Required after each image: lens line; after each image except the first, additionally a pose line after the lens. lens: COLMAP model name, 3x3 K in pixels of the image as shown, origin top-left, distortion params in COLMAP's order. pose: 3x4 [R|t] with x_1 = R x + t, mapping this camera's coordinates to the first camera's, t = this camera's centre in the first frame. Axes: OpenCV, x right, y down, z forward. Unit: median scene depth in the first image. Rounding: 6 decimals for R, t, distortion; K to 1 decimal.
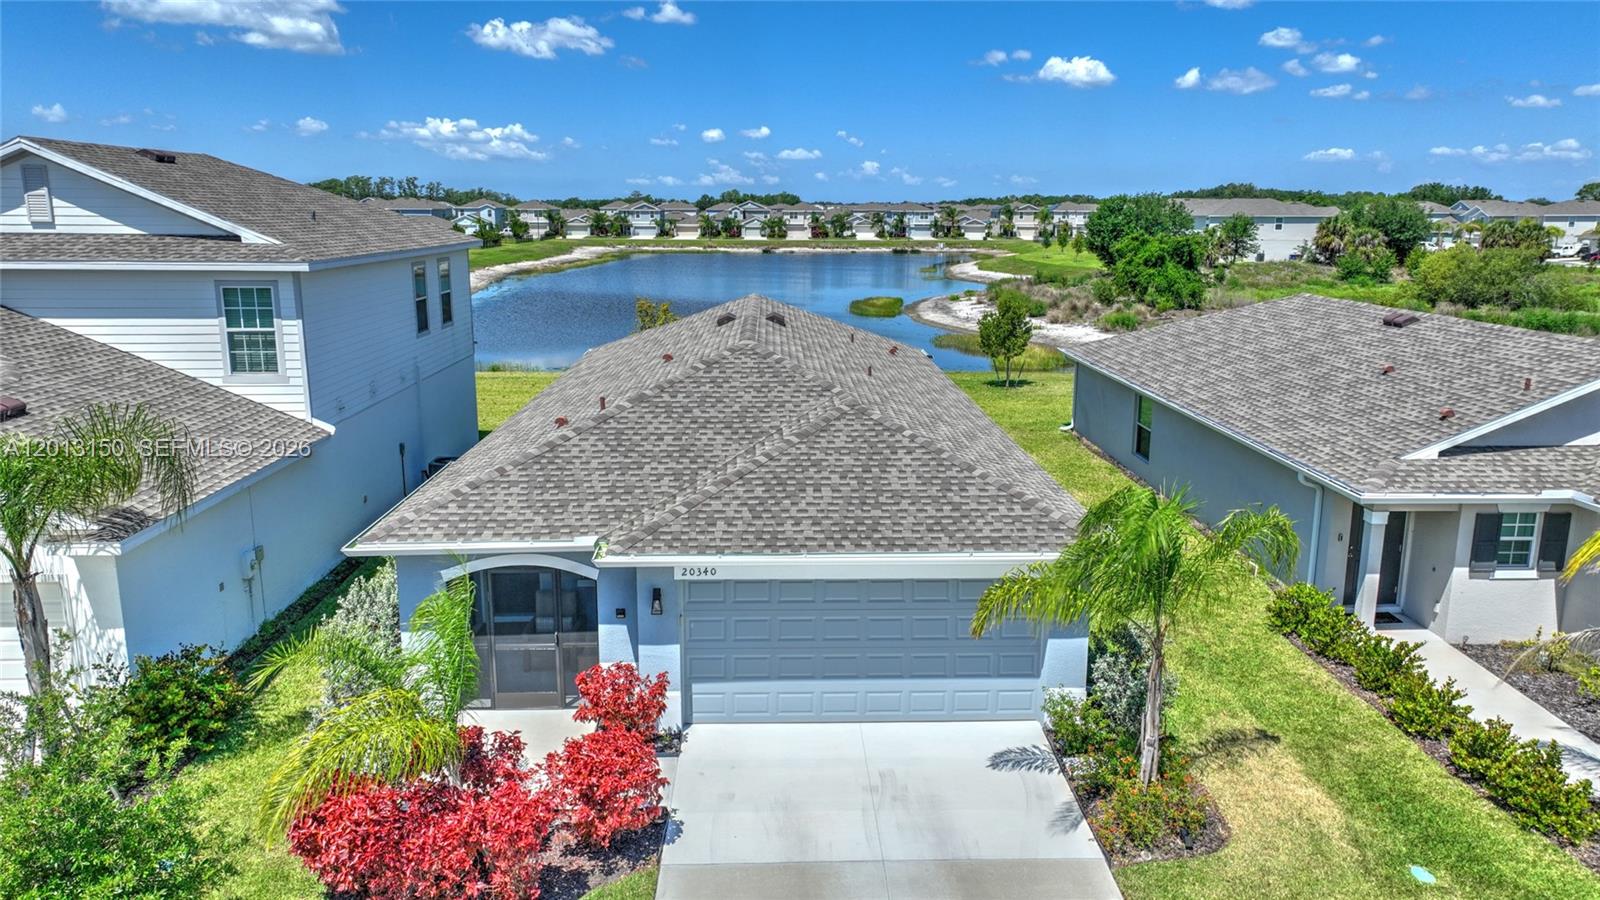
lens RADIAL K [[1130.1, 0, 812.6], [0, 1130.1, 454.1], [0, 0, 1]] dist [-0.003330, 0.026581]
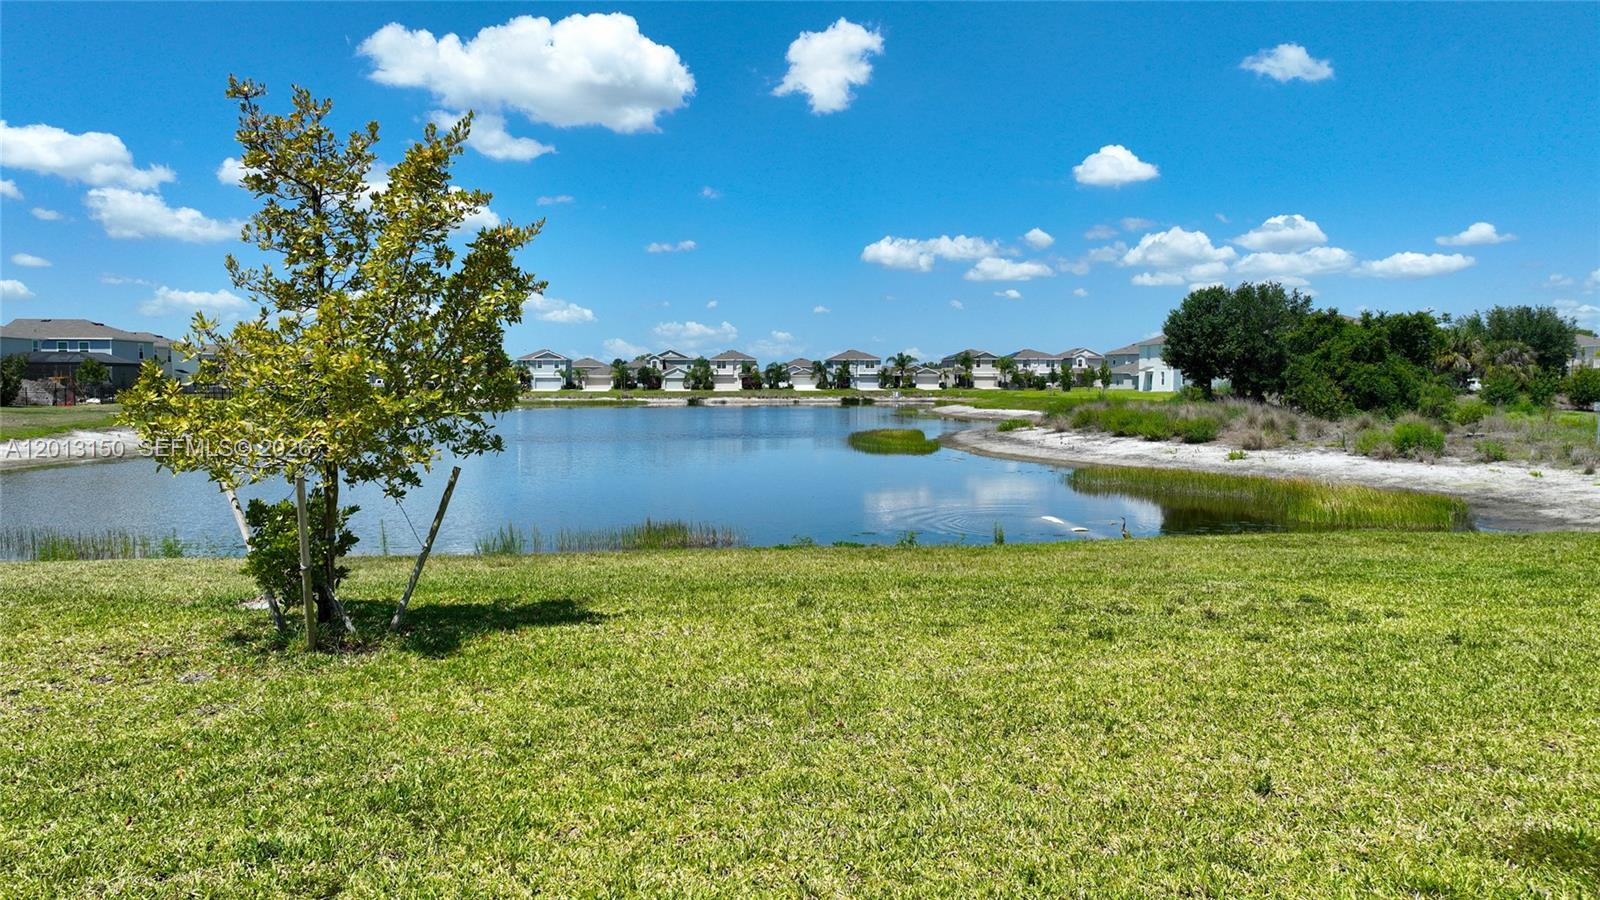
lens RADIAL K [[1130.1, 0, 785.6], [0, 1130.1, 443.7], [0, 0, 1]] dist [-0.003330, 0.026581]
pose [[0.998427, -0.012851, 0.054578, -0.046301], [0.021461, 0.986845, -0.160238, -0.033178], [-0.051800, 0.161157, 0.985568, 0.443147]]
